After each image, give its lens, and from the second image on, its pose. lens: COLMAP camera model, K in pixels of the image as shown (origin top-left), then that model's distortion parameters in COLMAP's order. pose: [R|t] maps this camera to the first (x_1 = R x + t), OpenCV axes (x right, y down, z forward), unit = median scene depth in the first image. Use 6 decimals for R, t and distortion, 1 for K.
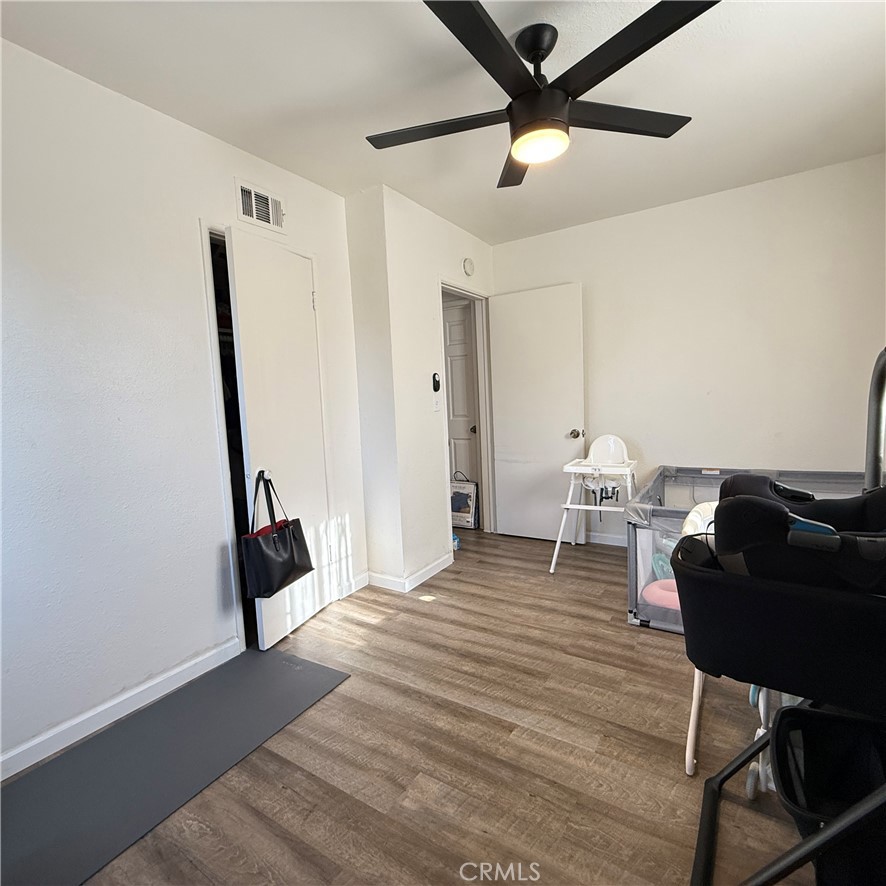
lens RADIAL K [[471.1, 0, 443.4], [0, 471.1, 441.8], [0, 0, 1]] dist [0.000704, 0.000252]
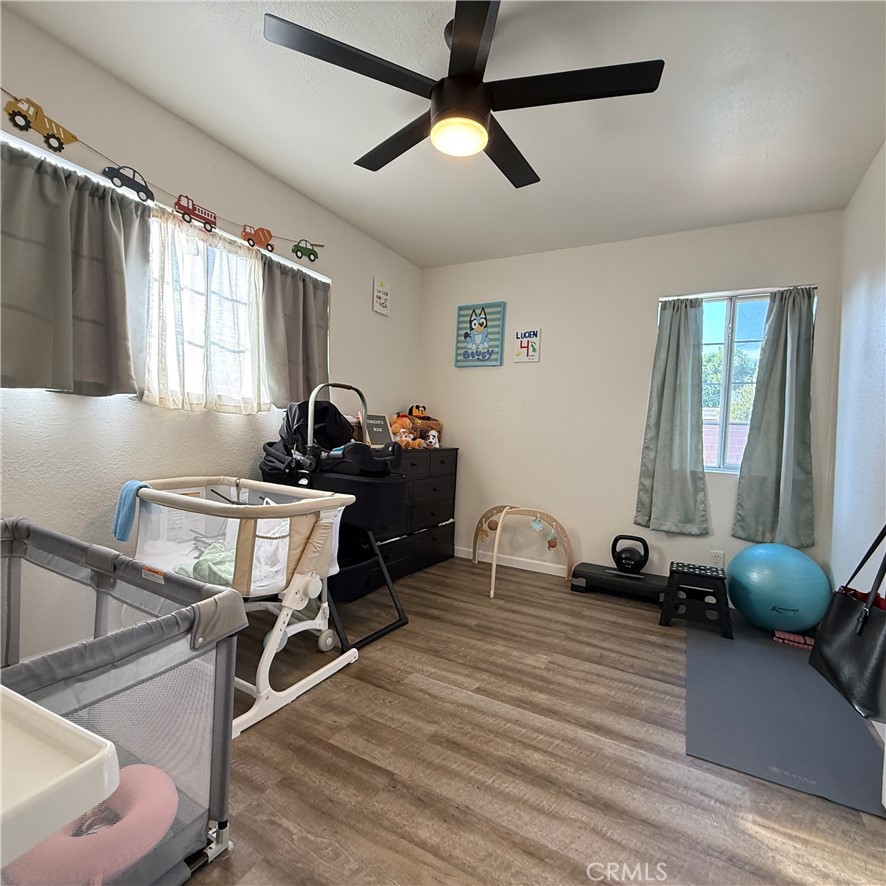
lens RADIAL K [[471.1, 0, 442.1], [0, 471.1, 442.3], [0, 0, 1]] dist [0.000704, 0.000252]
pose [[-0.998652, -0.001267, -0.051885, 0.257280], [-0.007597, 0.992502, 0.121996, -0.101734], [0.051341, 0.122226, -0.991174, 1.821071]]
